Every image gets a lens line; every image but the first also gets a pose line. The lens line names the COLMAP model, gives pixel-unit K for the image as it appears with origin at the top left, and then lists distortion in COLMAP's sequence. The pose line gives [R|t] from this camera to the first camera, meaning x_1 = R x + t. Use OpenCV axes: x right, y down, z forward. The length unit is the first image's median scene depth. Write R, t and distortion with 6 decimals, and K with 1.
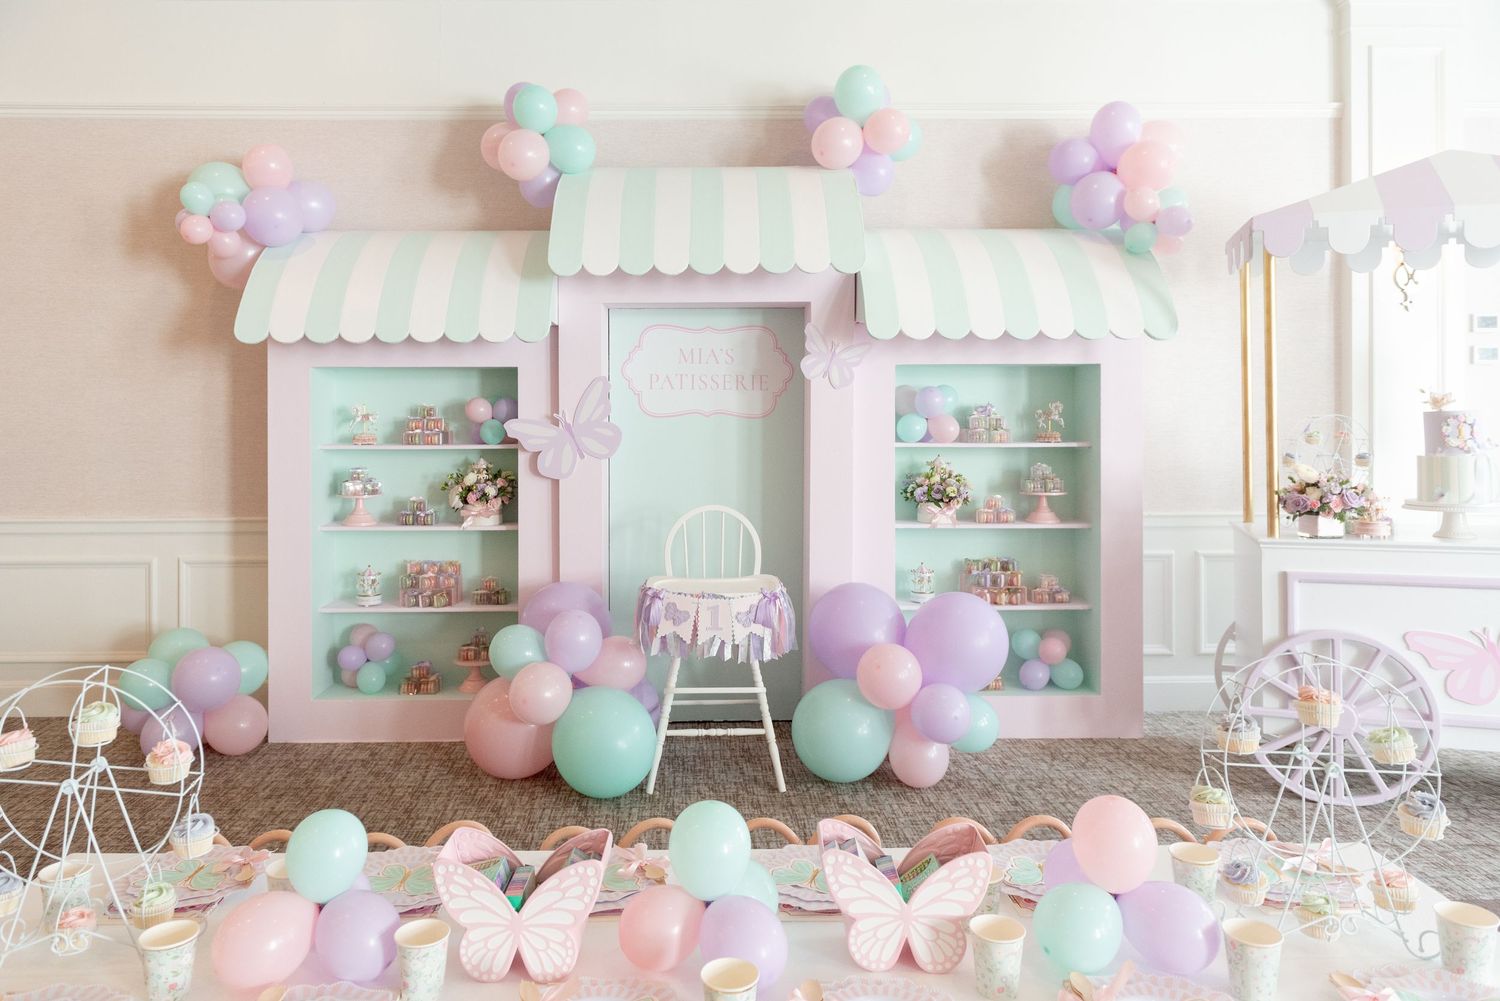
lens RADIAL K [[1038.5, 0, 708.8], [0, 1038.5, 420.7], [0, 0, 1]] dist [0.022000, -0.023426]
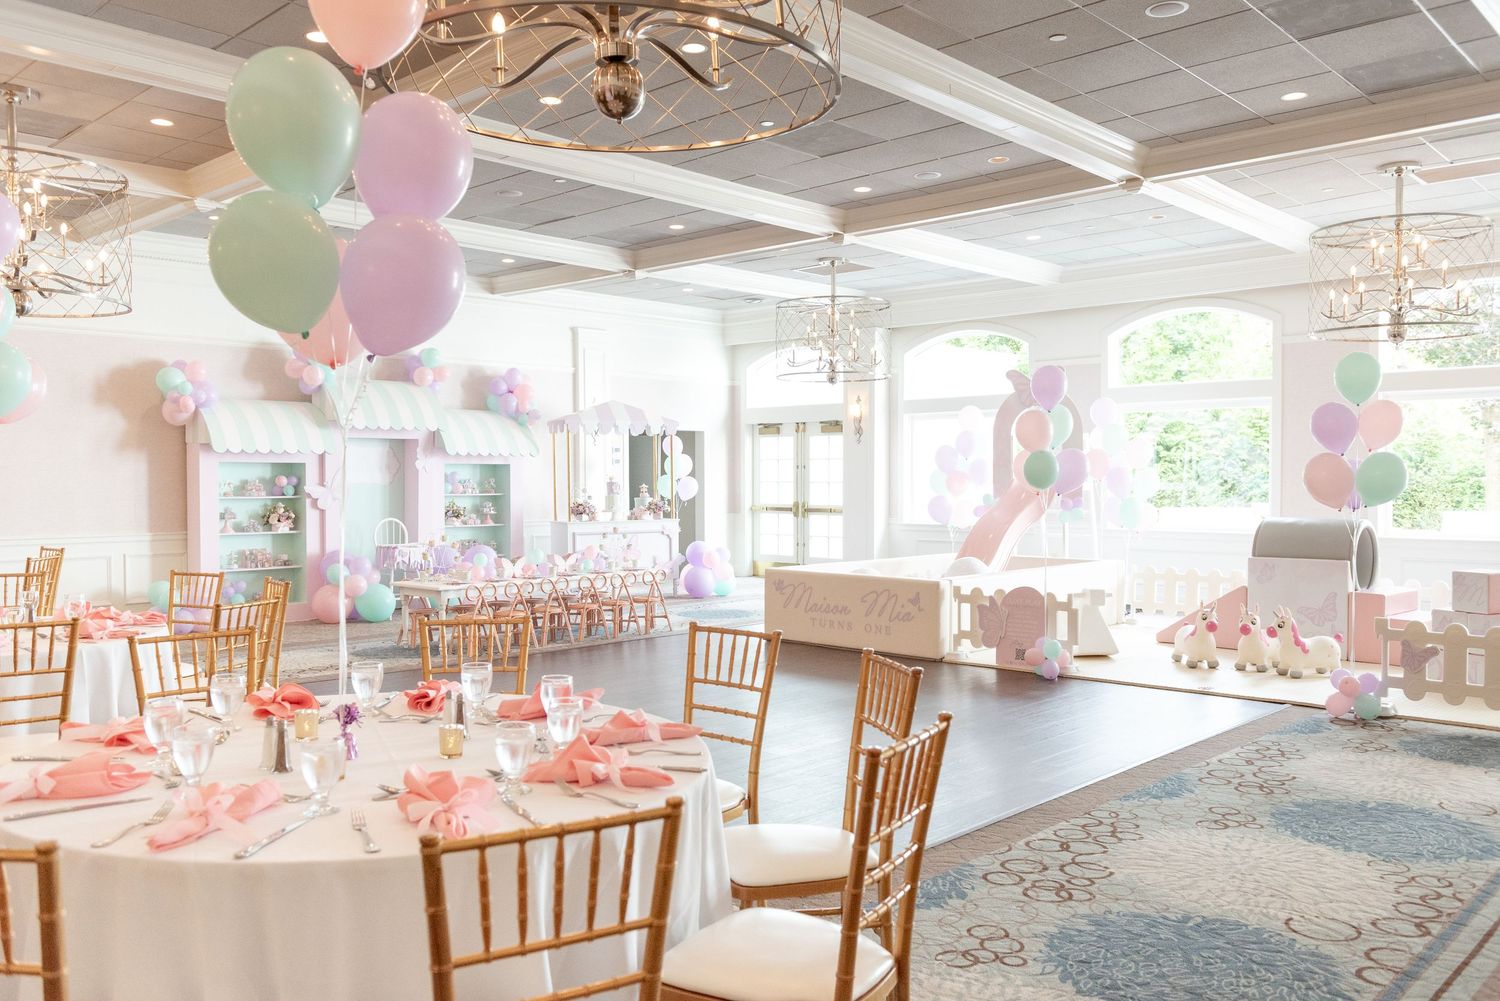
lens RADIAL K [[1224.4, 0, 735.9], [0, 1224.4, 509.3], [0, 0, 1]] dist [0.032751, -0.001847]
pose [[0.704694, -0.018282, 0.709276, -1.464348], [0.000110, 0.999671, 0.025659, -0.017770], [-0.709511, -0.018004, 0.704464, -1.658716]]
